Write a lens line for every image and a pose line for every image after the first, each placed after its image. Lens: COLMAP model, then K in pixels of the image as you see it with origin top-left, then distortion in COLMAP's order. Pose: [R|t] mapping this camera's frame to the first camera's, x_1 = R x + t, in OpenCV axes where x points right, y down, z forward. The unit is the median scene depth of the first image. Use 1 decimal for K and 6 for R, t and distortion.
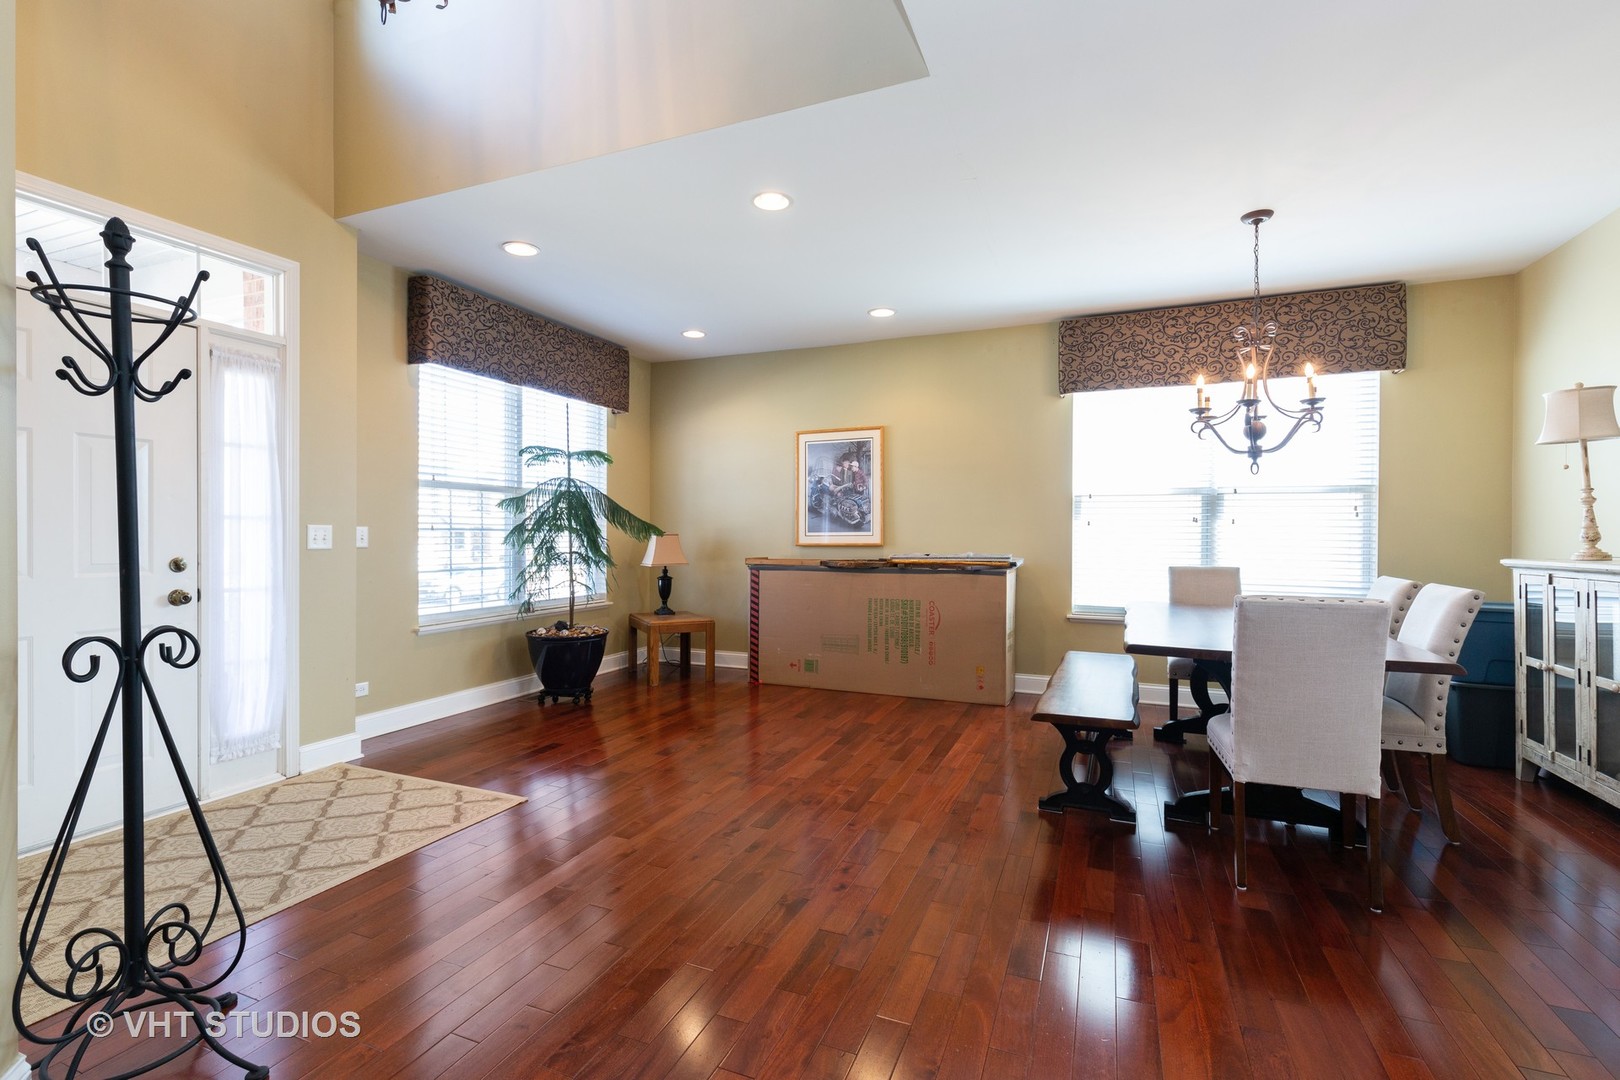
lens RADIAL K [[741.3, 0, 789.5], [0, 741.3, 538.5], [0, 0, 1]] dist [0.003698, 0.002811]
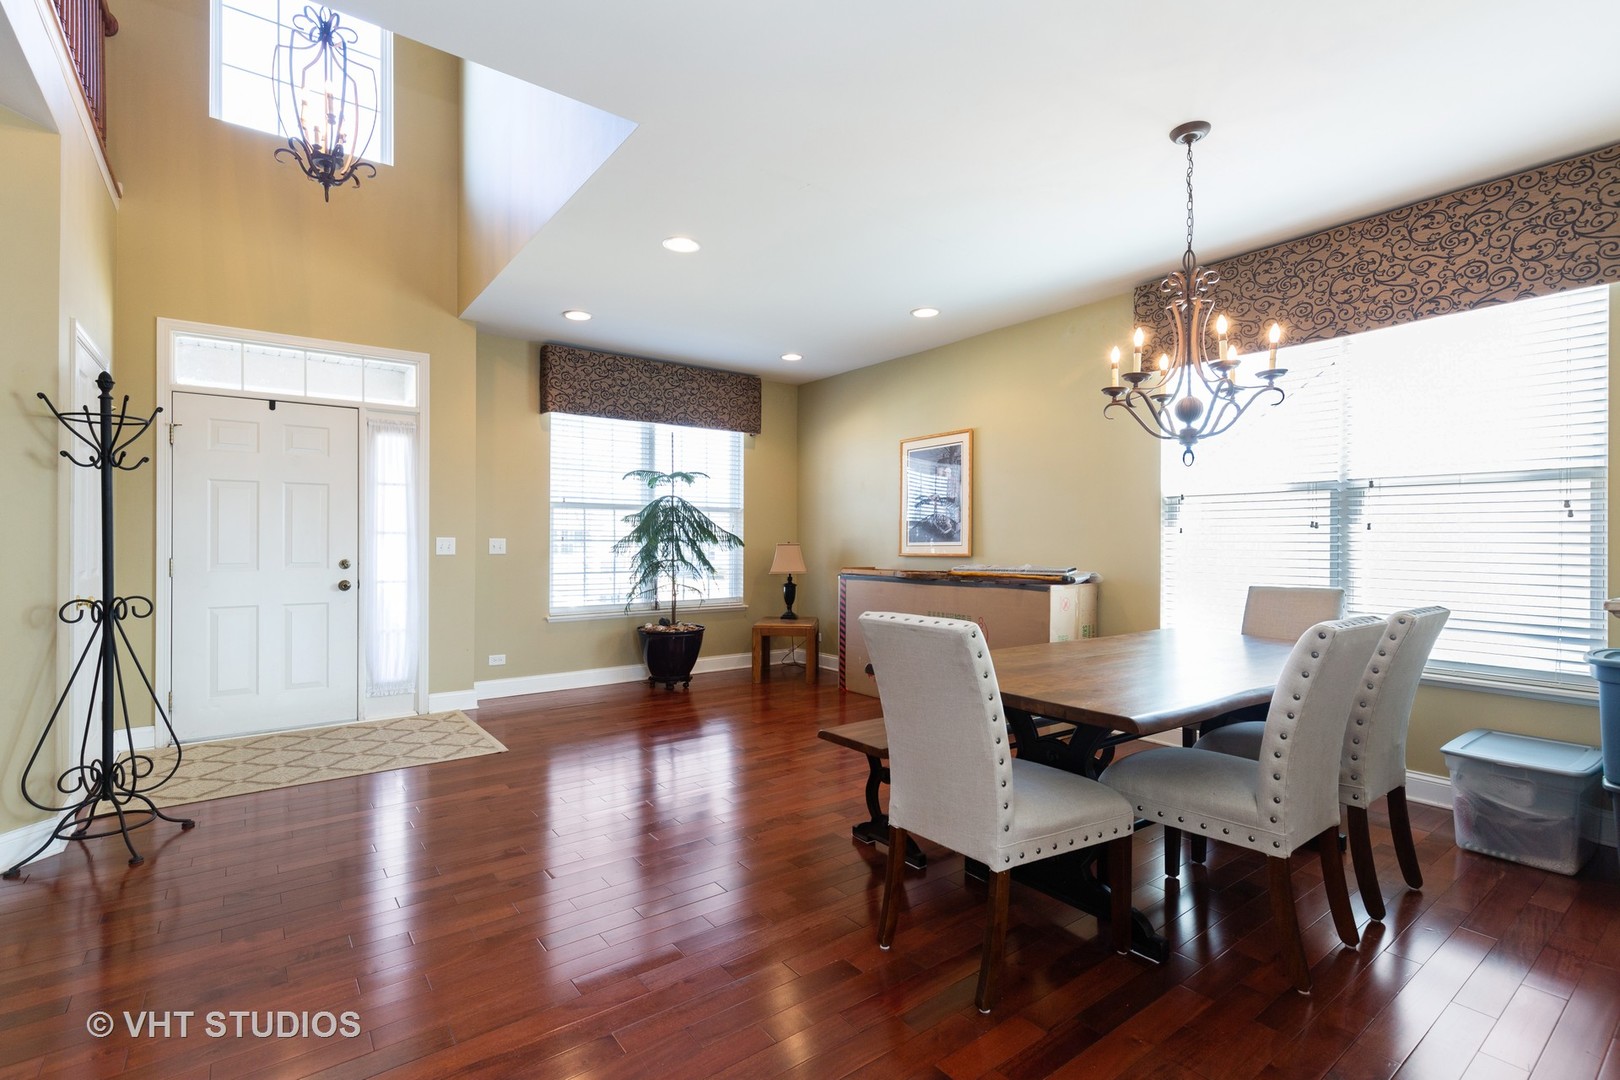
lens RADIAL K [[741.3, 0, 789.2], [0, 741.3, 539.9], [0, 0, 1]] dist [0.003698, 0.002811]
pose [[0.861572, -0.003515, -0.507624, 0.494769], [-0.002550, 0.999933, -0.011251, 0.000076], [0.507629, 0.010988, 0.861505, 0.095596]]
